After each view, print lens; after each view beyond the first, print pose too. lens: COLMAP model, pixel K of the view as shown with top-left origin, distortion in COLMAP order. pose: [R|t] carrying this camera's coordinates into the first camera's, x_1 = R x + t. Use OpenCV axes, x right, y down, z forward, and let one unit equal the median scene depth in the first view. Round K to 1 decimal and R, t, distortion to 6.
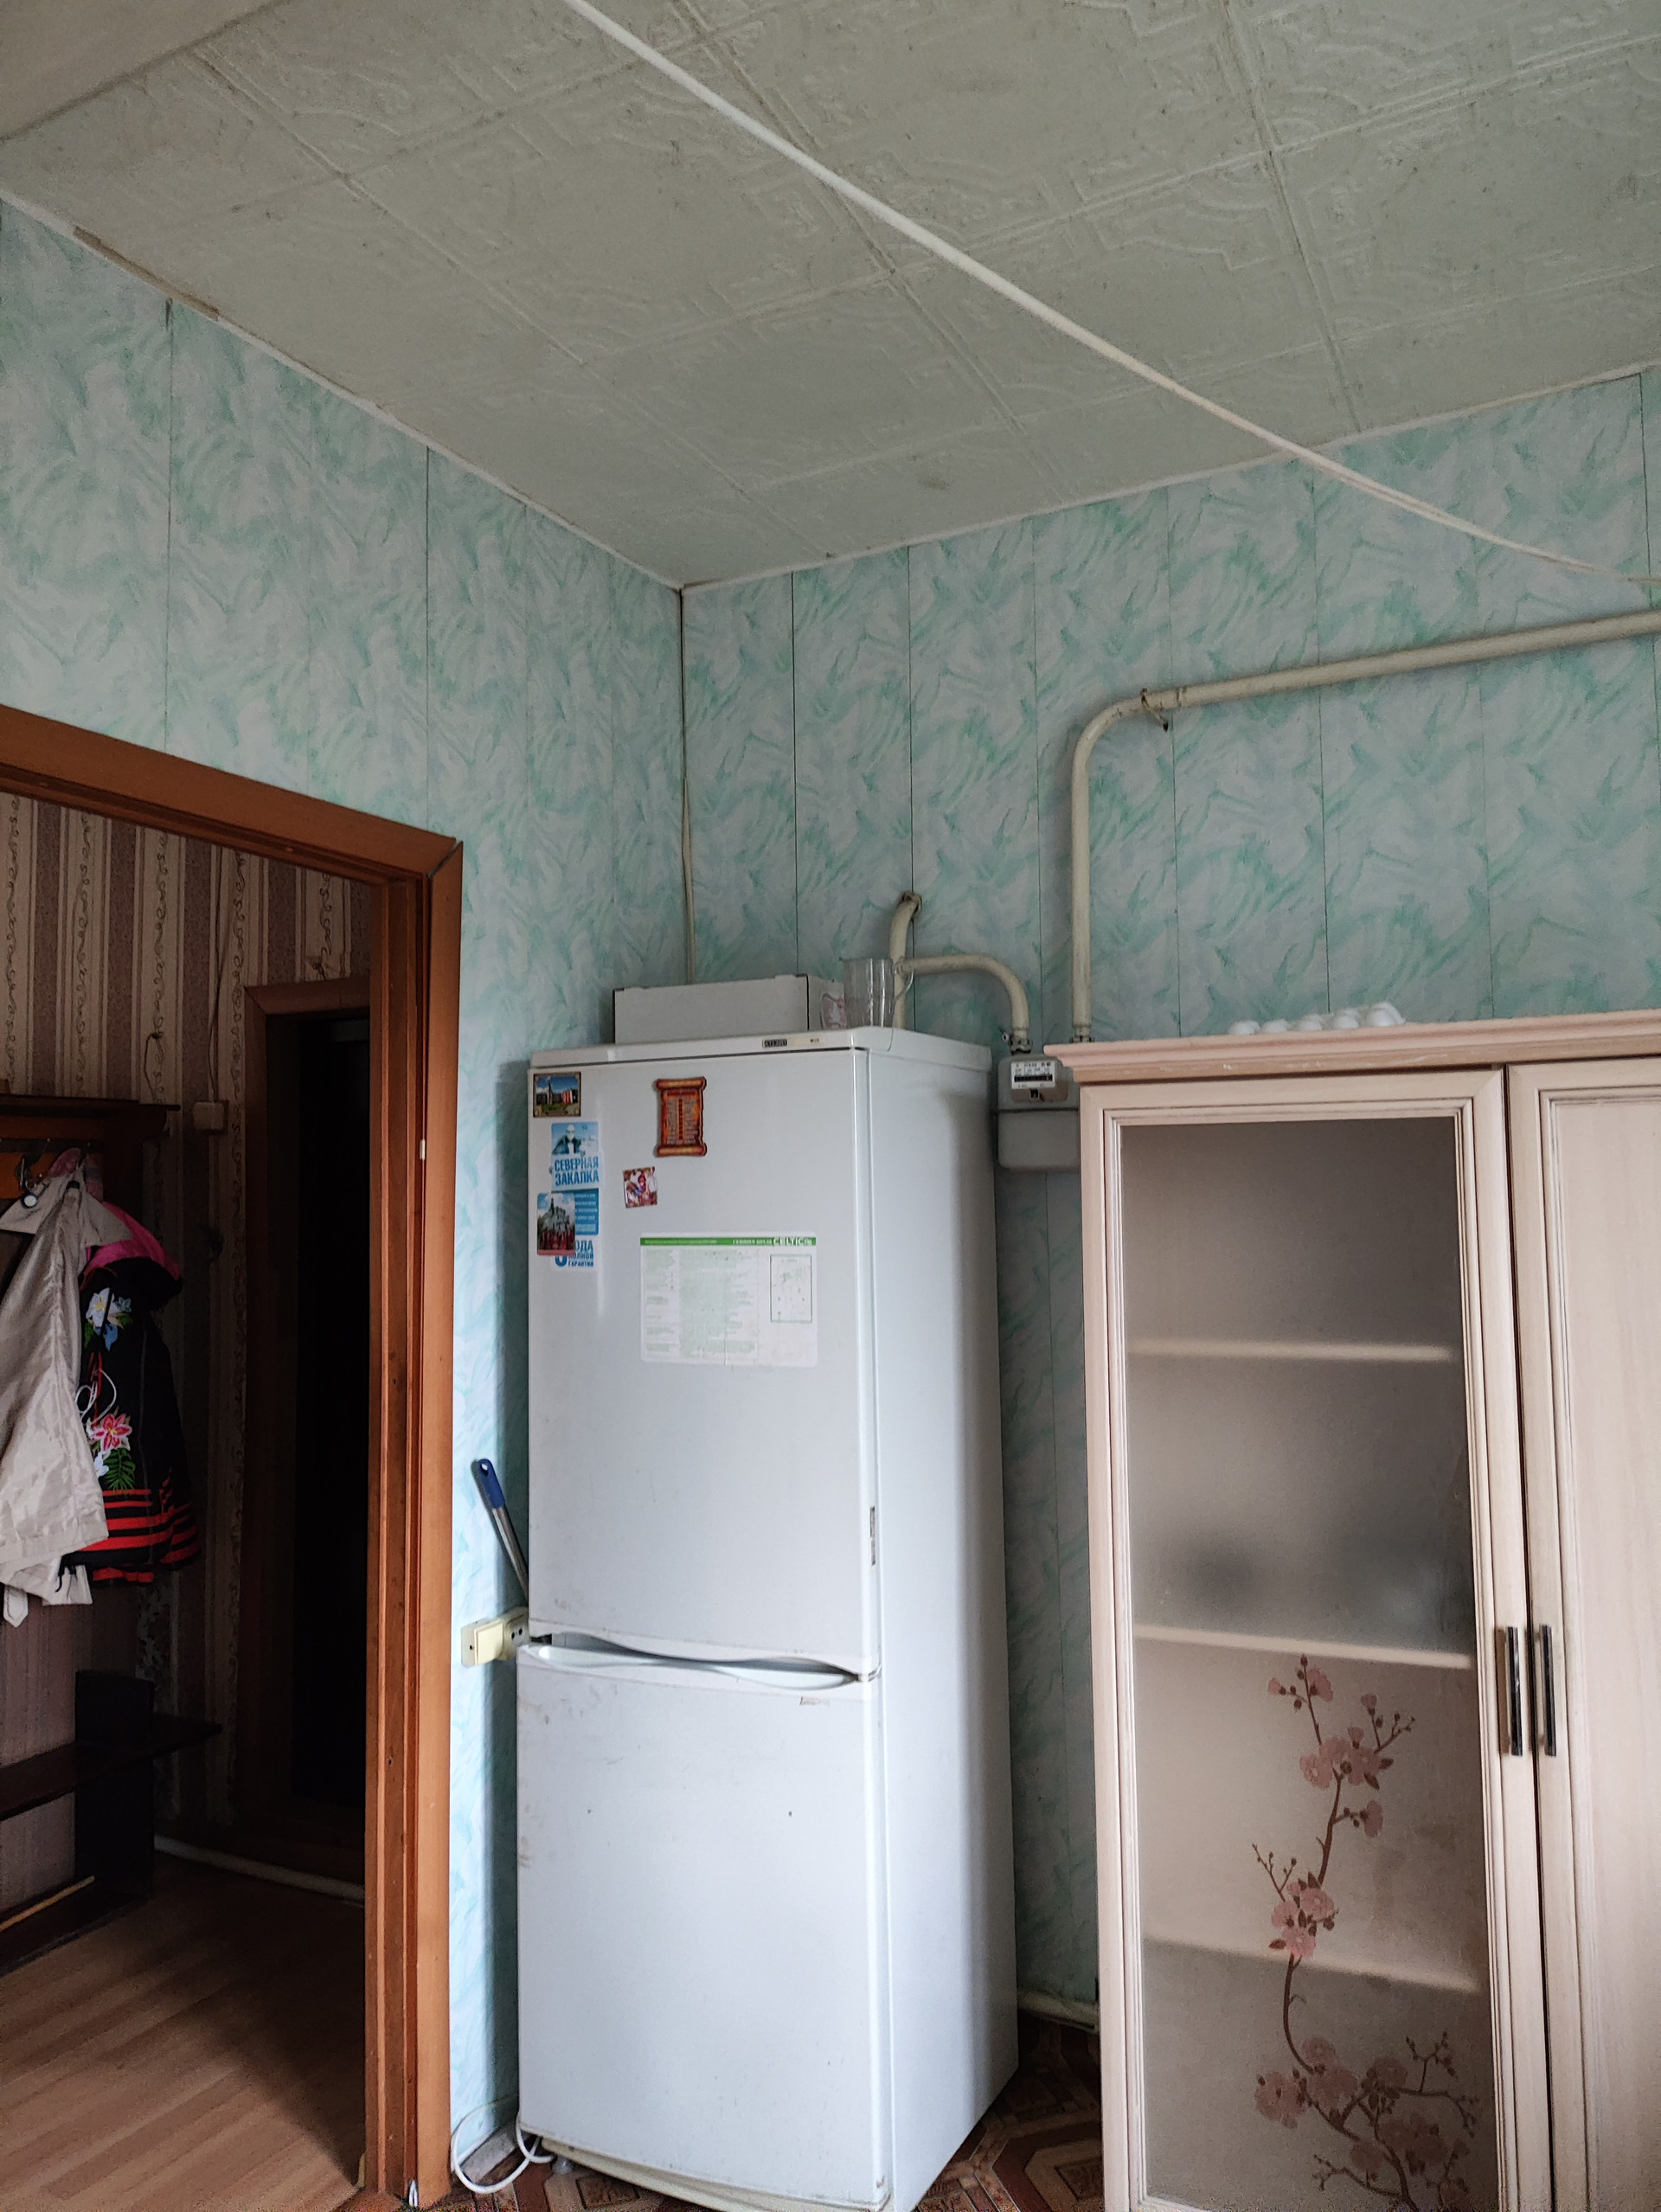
lens RADIAL K [[1612.6, 0, 829.2], [0, 1612.6, 1097.8], [0, 0, 1]] dist [0.038661, -0.044469]
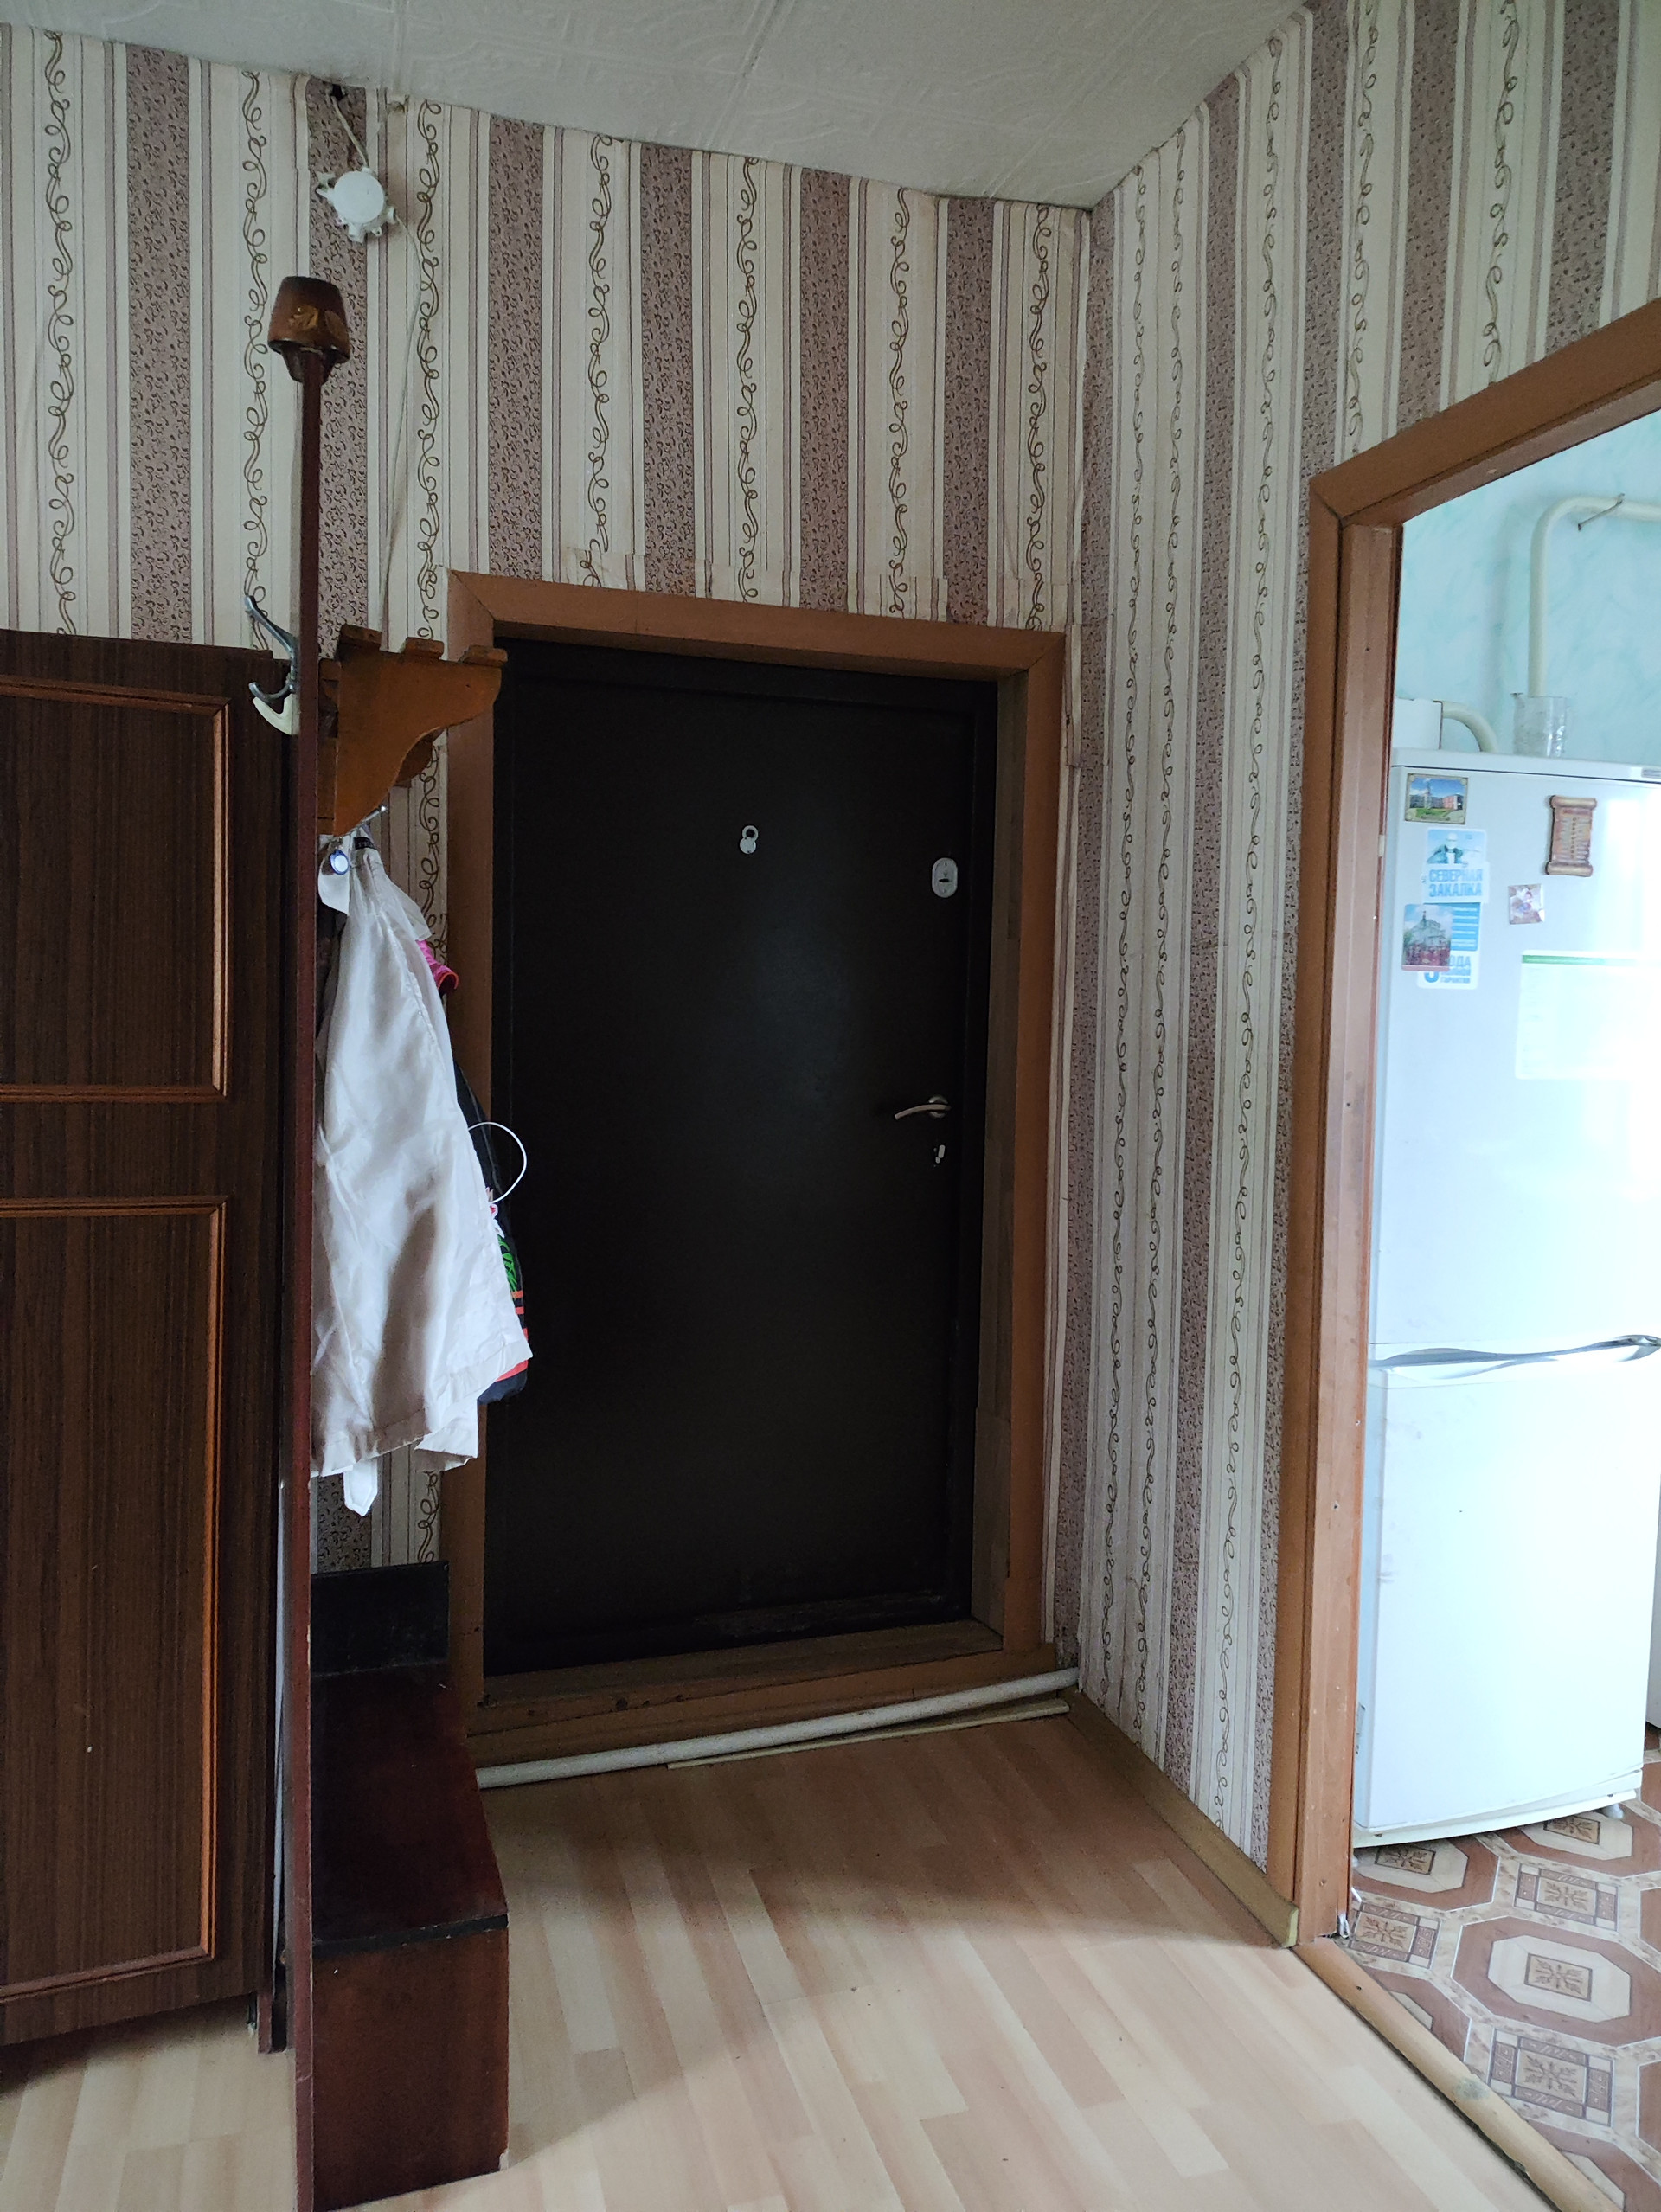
lens RADIAL K [[1612.6, 0, 833.8], [0, 1612.6, 1109.9], [0, 0, 1]] dist [0.038661, -0.044469]
pose [[0.708342, -0.025444, 0.705411, -1.087534], [-0.078244, 0.990361, 0.114290, 0.096740], [-0.701520, -0.136151, 0.699523, 0.566652]]
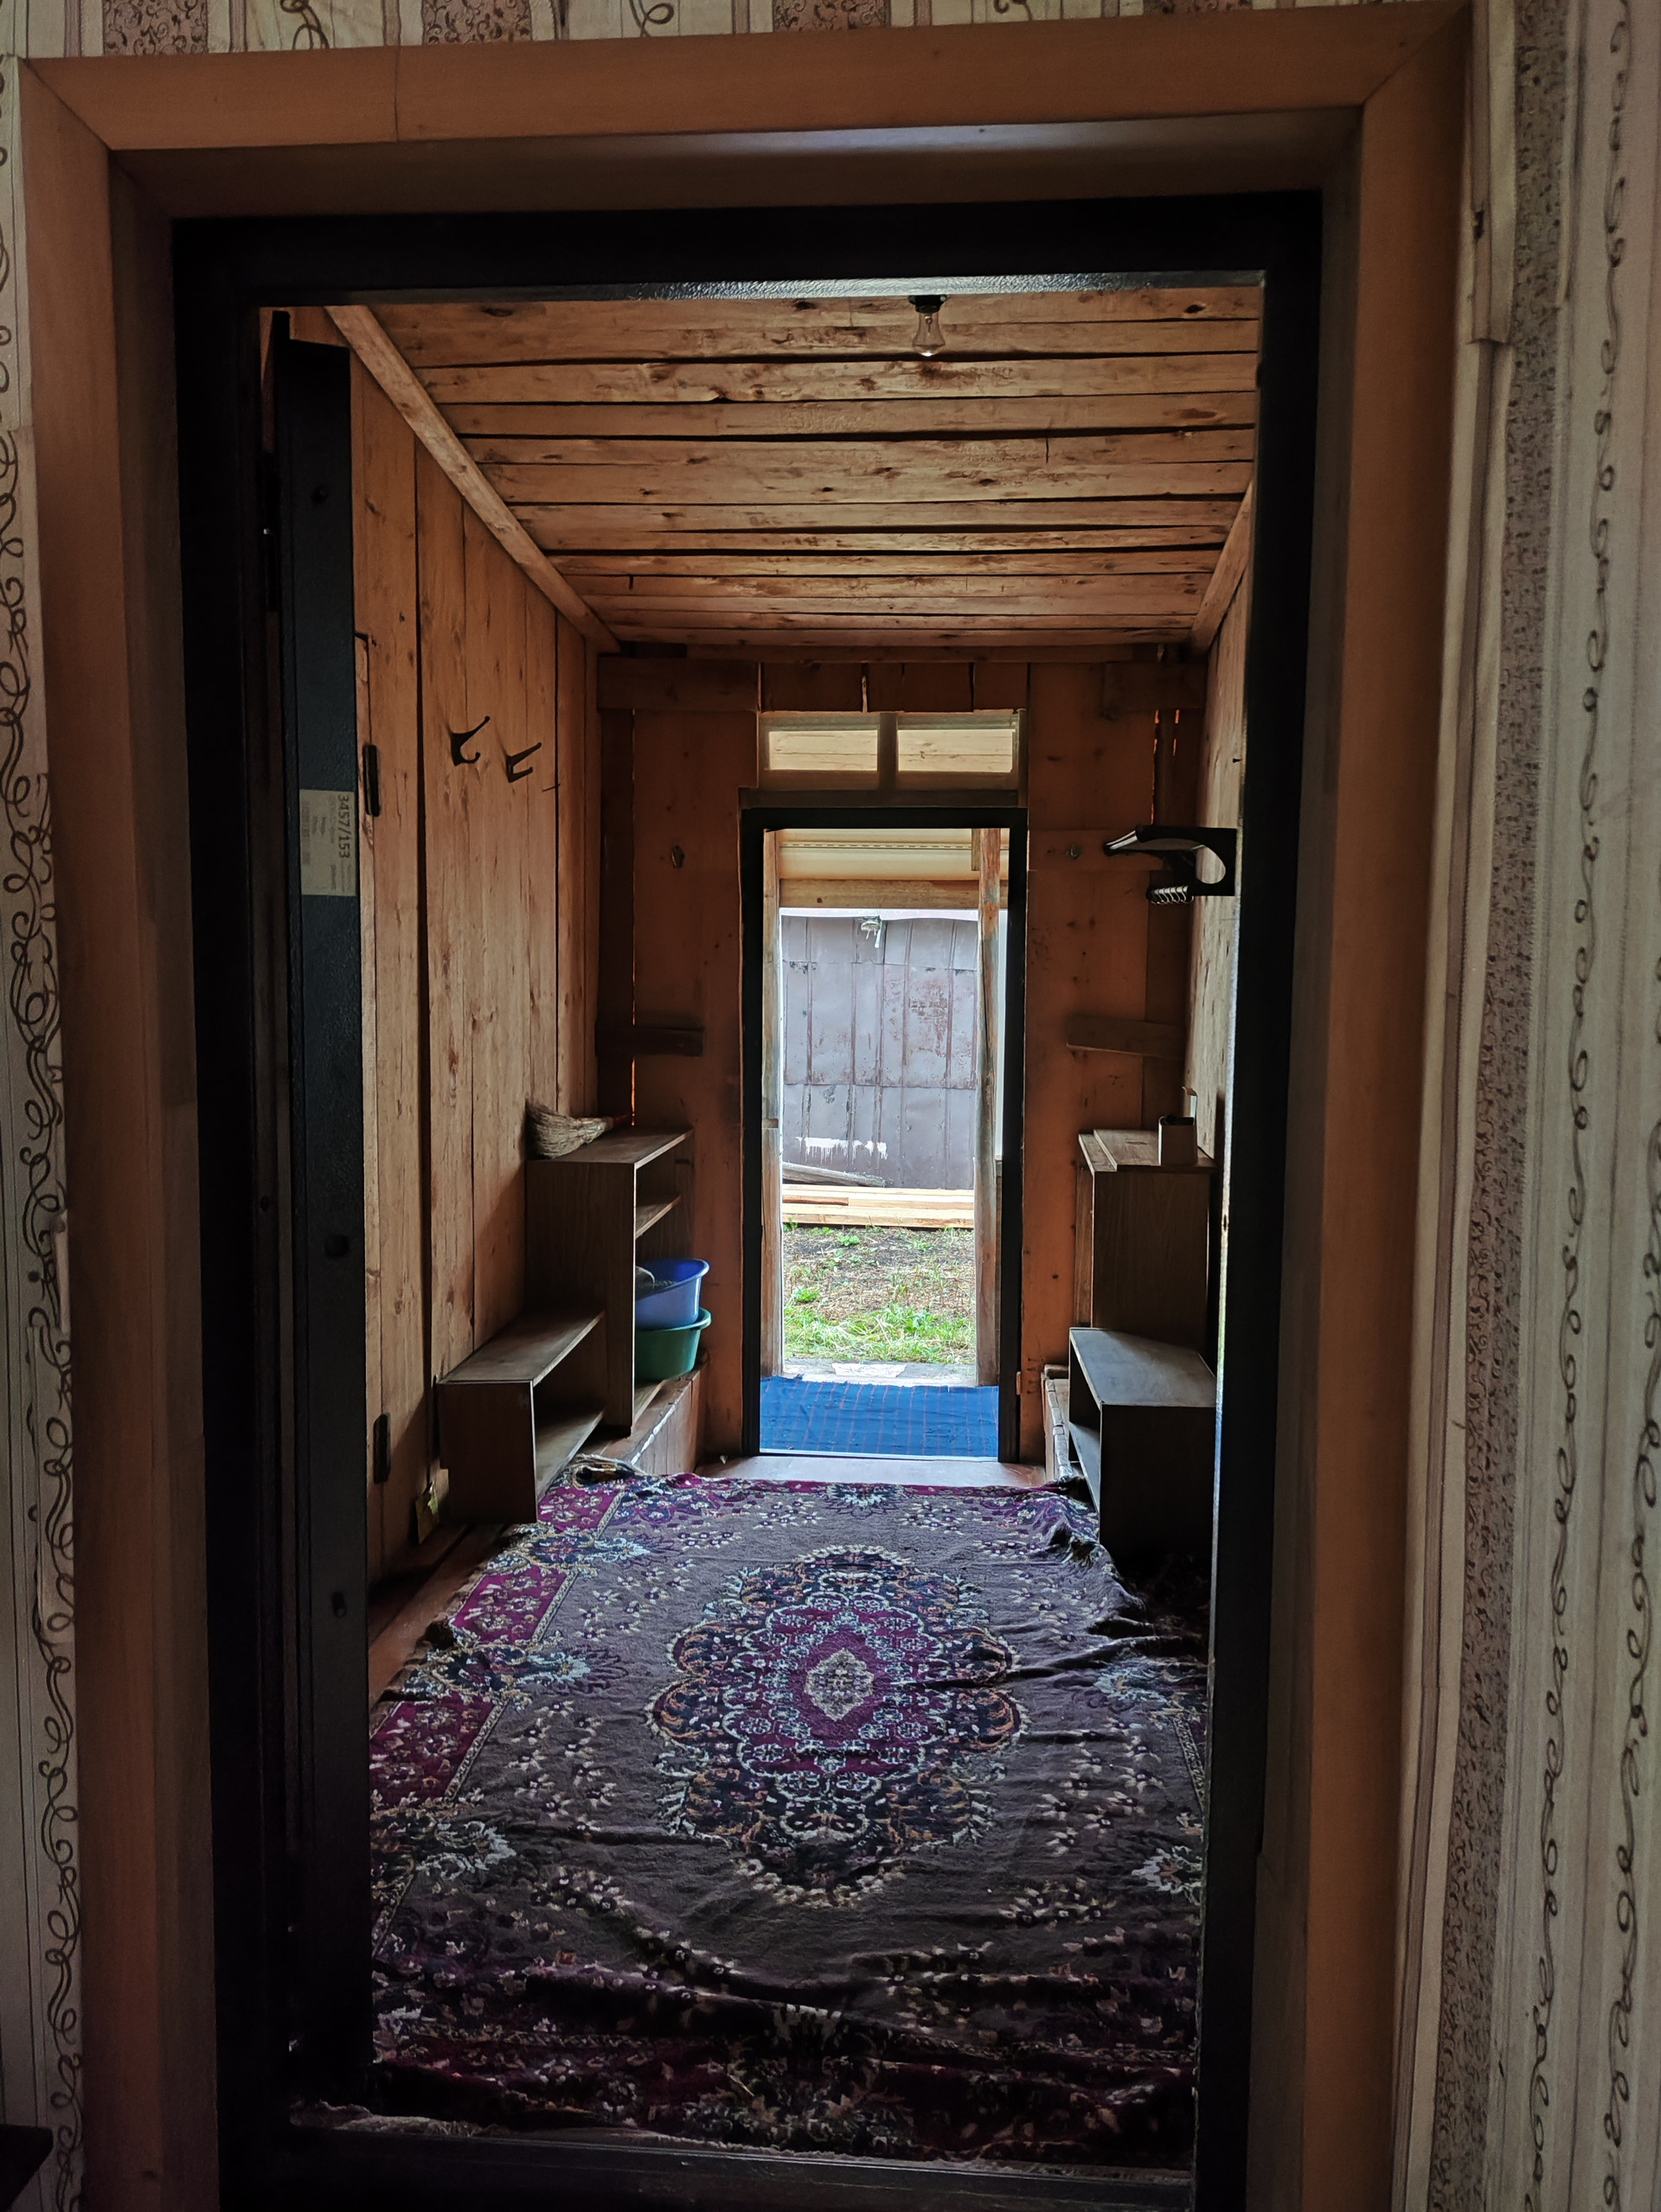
lens RADIAL K [[1612.6, 0, 842.9], [0, 1612.6, 1088.7], [0, 0, 1]] dist [0.038661, -0.044469]
pose [[0.931559, -0.009426, 0.363468, -0.486060], [-0.048026, 0.987715, 0.148705, 0.120200], [-0.360405, -0.155984, 0.919662, 0.899222]]
